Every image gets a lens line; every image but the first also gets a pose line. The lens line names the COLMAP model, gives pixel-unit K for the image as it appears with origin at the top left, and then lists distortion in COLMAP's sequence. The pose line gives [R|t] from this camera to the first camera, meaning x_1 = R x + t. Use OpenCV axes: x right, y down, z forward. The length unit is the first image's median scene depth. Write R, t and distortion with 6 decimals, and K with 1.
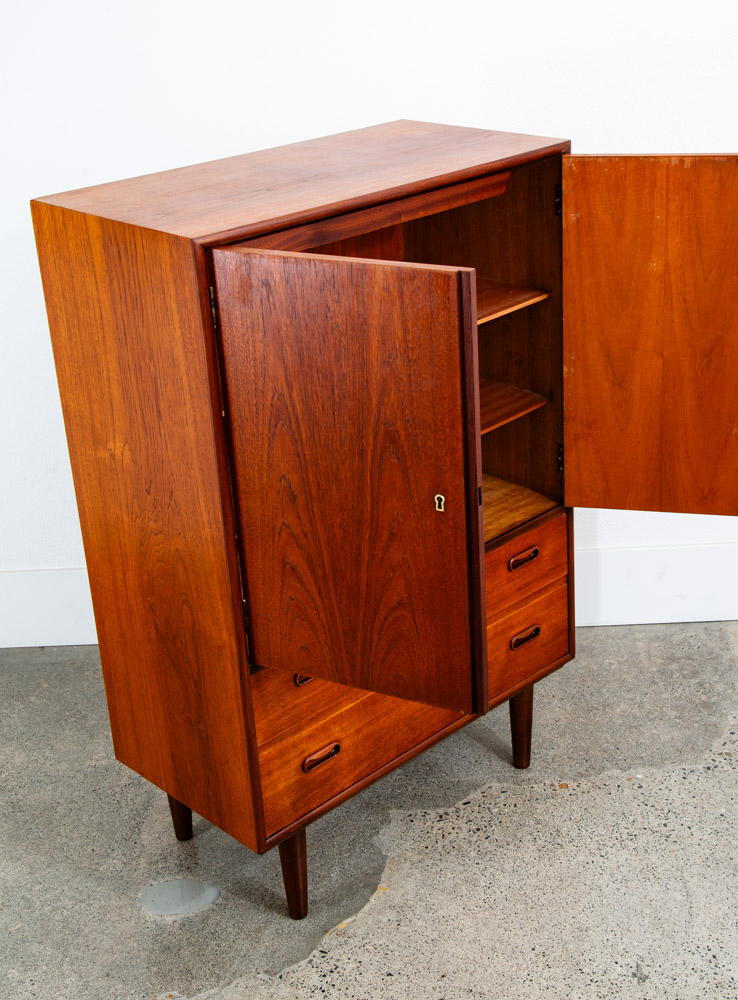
lens RADIAL K [[1443.5, 0, 437.9], [0, 1443.5, 471.8], [0, 0, 1]] dist [0.026945, 0.000000]
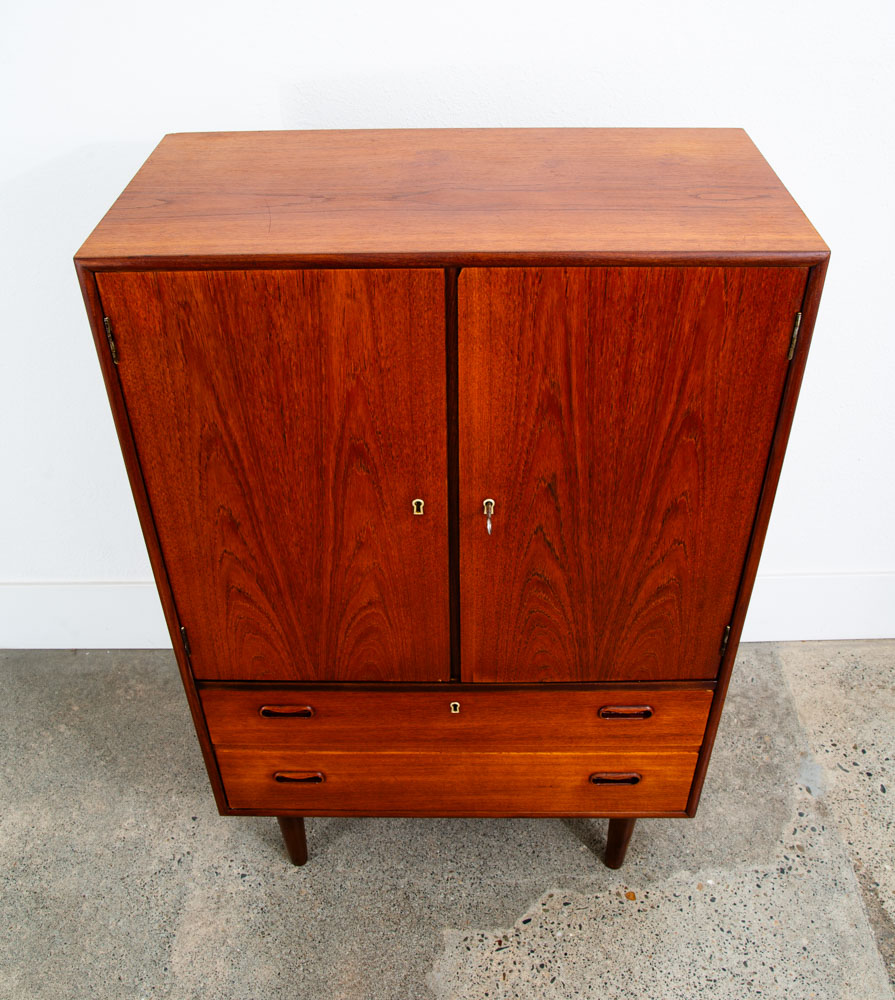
lens RADIAL K [[991.7, 0, 446.8], [0, 991.7, 485.9], [0, 0, 1]] dist [-0.101818, 0.000000]
pose [[0.685850, 0.470389, -0.555287, 0.260726], [-0.302448, 0.878249, 0.370411, -0.249007], [0.661917, -0.086101, 0.744615, 0.583695]]
